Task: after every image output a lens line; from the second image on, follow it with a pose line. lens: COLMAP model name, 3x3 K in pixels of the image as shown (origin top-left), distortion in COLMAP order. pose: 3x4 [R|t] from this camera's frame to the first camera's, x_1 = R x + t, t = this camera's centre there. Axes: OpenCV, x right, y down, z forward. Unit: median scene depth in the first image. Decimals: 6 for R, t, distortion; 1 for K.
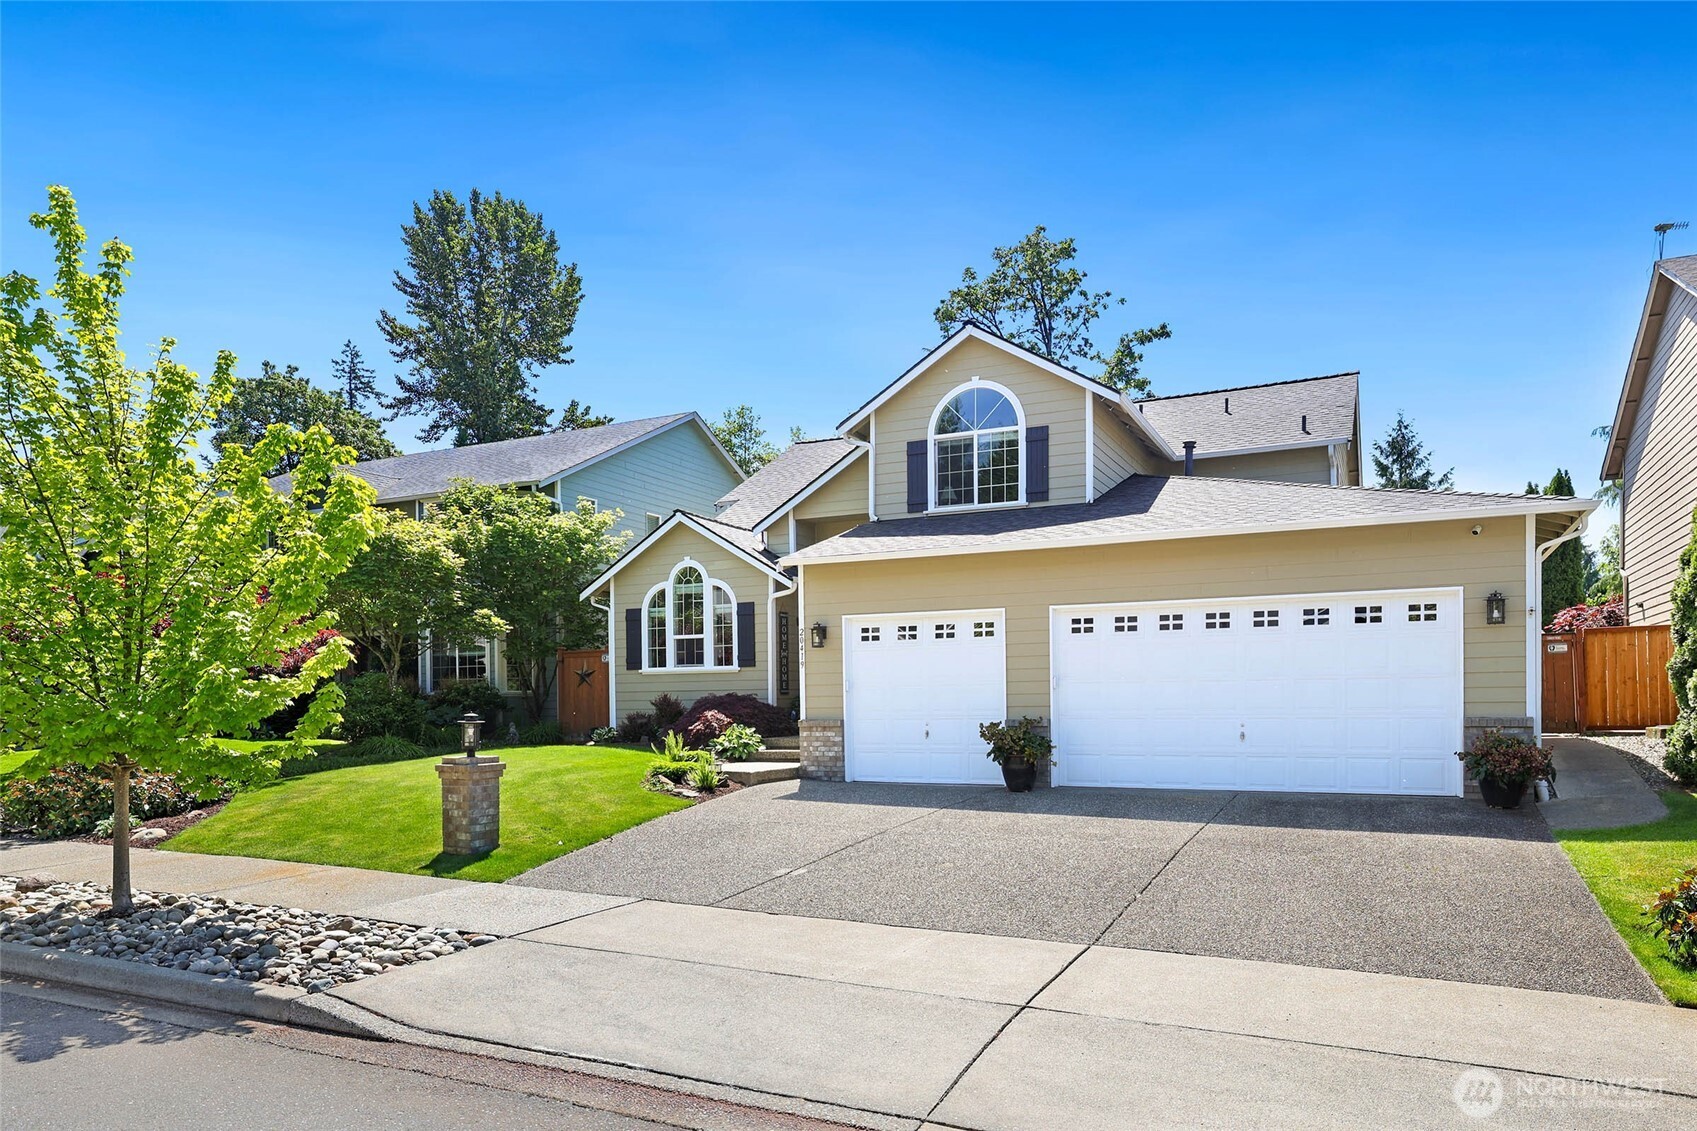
lens RADIAL K [[1044.1, 0, 848.5], [0, 1044.1, 565.5], [0, 0, 1]] dist [0.000378, 0.001628]
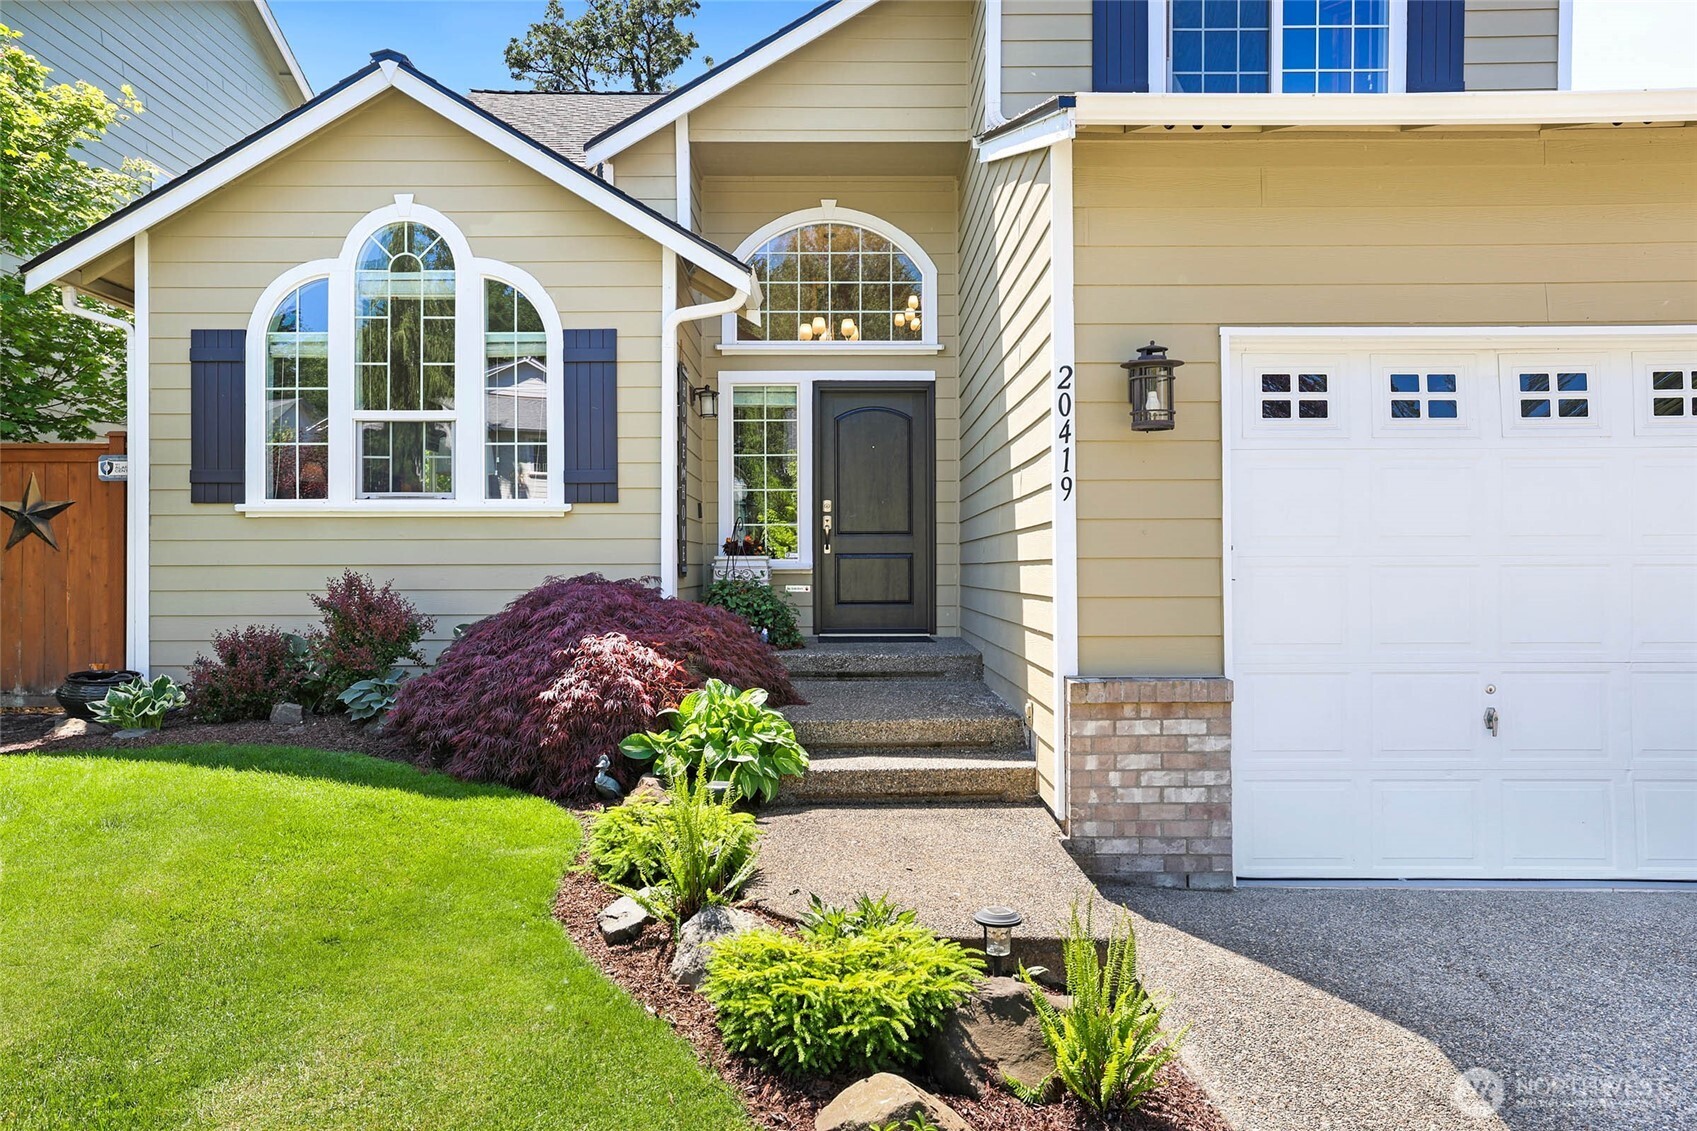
lens RADIAL K [[1161.6, 0, 848.6], [0, 1161.6, 479.7], [0, 0, 1]] dist [0.030983, -0.000086]
pose [[0.904254, 0.037532, 0.425342, -0.185522], [-0.060660, 0.997318, 0.040957, 0.064483], [-0.422664, -0.062837, 0.904106, 0.569712]]
